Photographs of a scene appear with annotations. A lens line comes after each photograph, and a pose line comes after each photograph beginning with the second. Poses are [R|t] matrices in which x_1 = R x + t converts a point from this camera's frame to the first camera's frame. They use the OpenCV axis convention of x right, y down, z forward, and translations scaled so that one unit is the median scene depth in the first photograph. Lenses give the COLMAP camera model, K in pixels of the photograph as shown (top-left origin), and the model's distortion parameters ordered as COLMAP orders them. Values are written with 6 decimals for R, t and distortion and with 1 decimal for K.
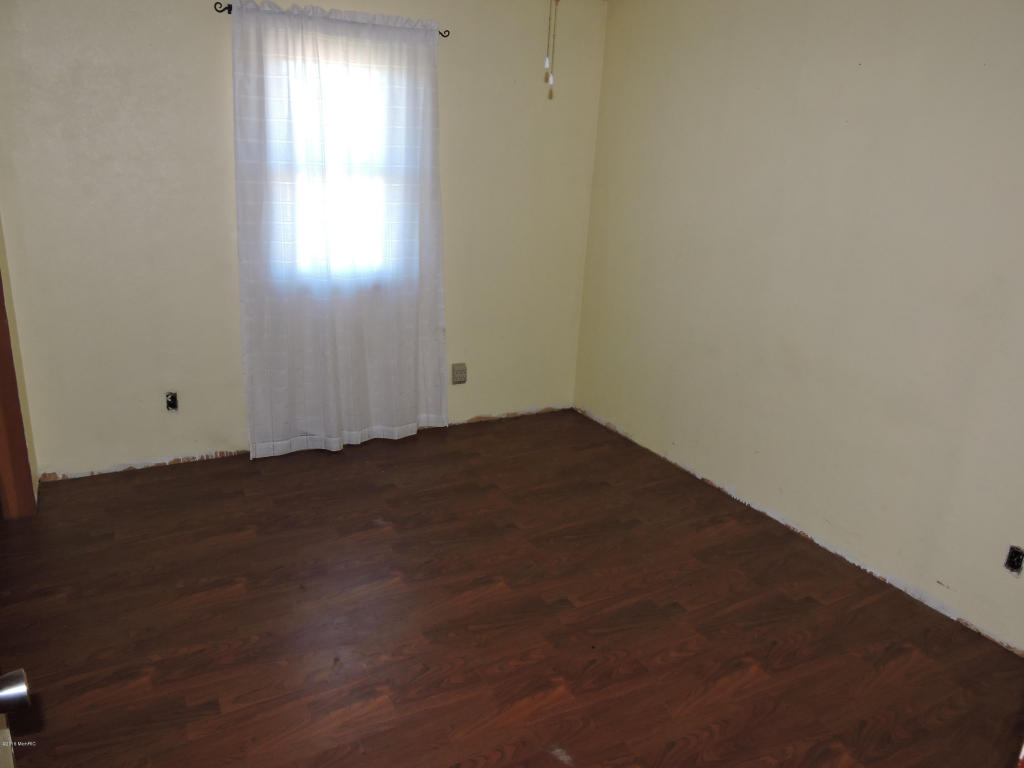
lens RADIAL K [[730.9, 0, 512.7], [0, 730.9, 383.7], [0, 0, 1]] dist [0.002377, -0.000665]
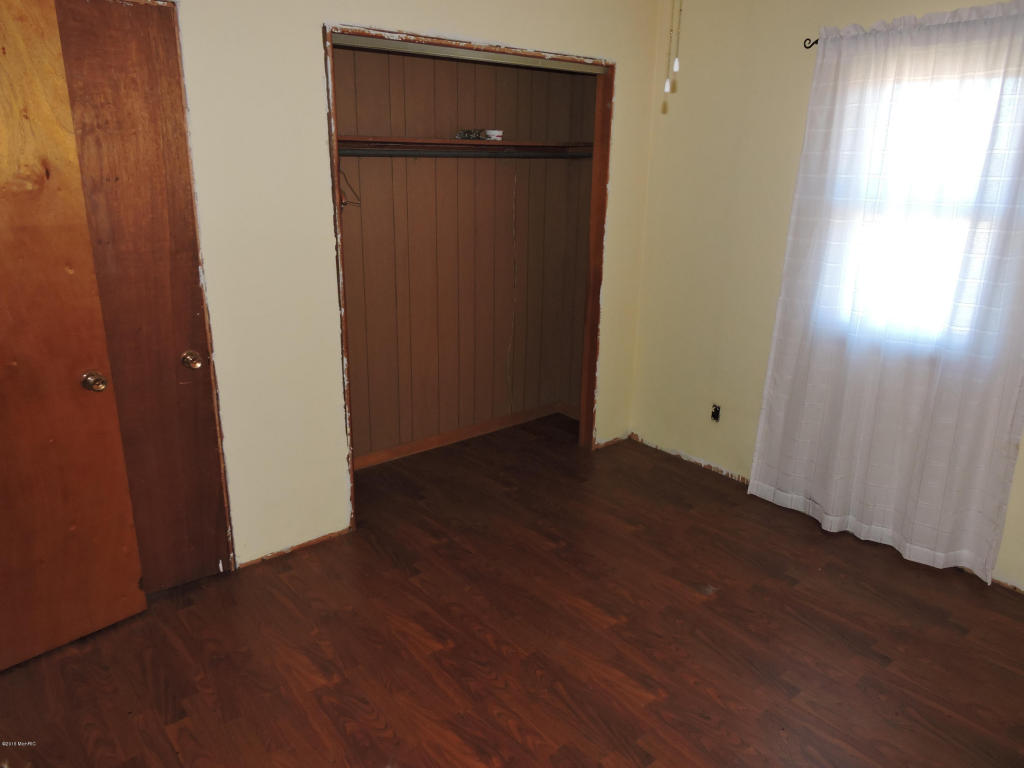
lens RADIAL K [[730.9, 0, 512.1], [0, 730.9, 385.2], [0, 0, 1]] dist [0.002377, -0.000665]
pose [[0.172287, 0.246550, -0.953693, 0.525400], [-0.299583, 0.935423, 0.187706, -0.131032], [0.938385, 0.253371, 0.235023, 0.452063]]
